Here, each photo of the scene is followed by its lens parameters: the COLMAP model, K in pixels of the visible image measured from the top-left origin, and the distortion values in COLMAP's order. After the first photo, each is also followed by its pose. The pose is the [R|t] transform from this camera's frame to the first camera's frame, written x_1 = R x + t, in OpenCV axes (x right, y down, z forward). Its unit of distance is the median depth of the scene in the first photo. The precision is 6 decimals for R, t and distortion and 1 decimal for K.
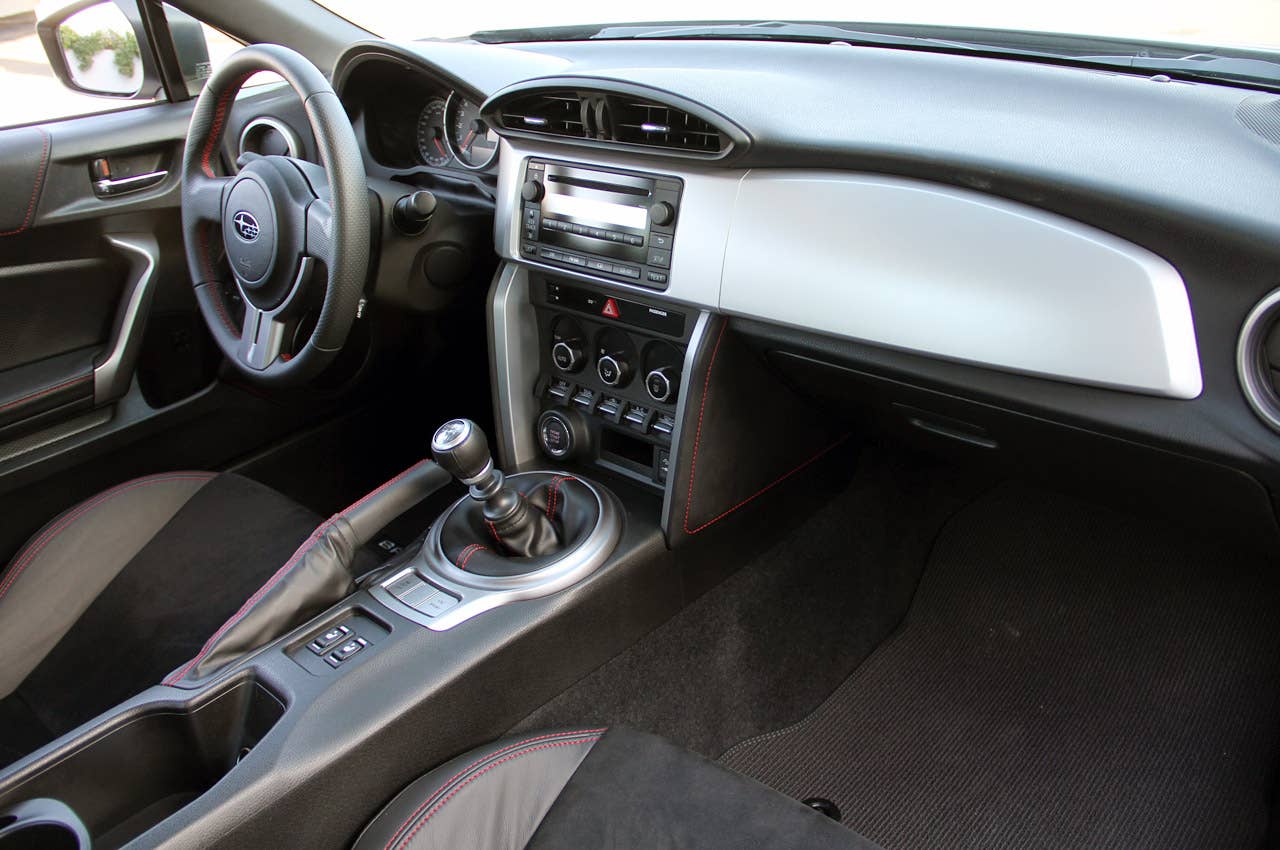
lens RADIAL K [[1098.4, 0, 640.0], [0, 1098.4, 425.0], [0, 0, 1]] dist [-0.083756, 0.011946]
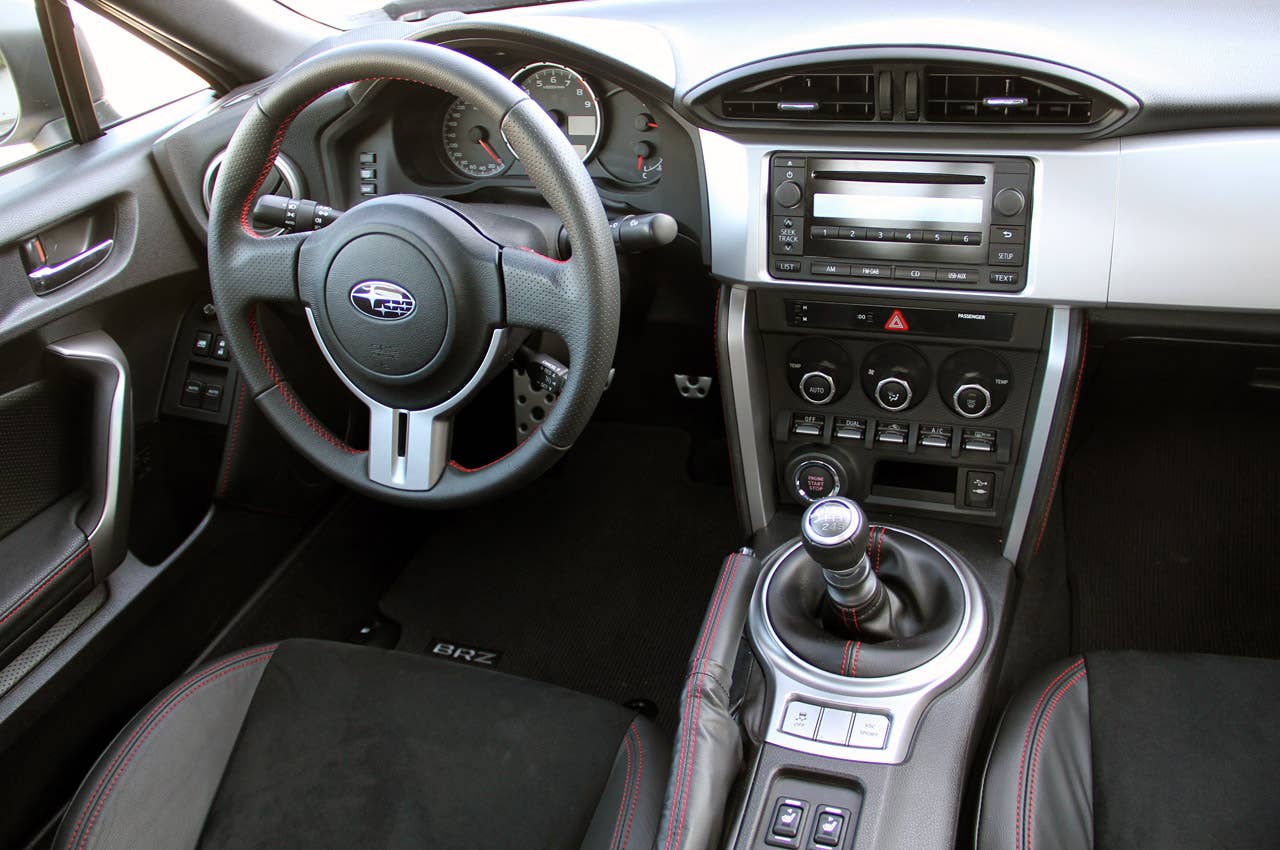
lens RADIAL K [[1098.4, 0, 640.0], [0, 1098.4, 425.0], [0, 0, 1]] dist [-0.083756, 0.011946]
pose [[0.914017, -0.223464, 0.338579, -0.499697], [0.204225, 0.974599, 0.091921, -0.144199], [-0.350520, -0.014871, 0.936437, 0.286898]]
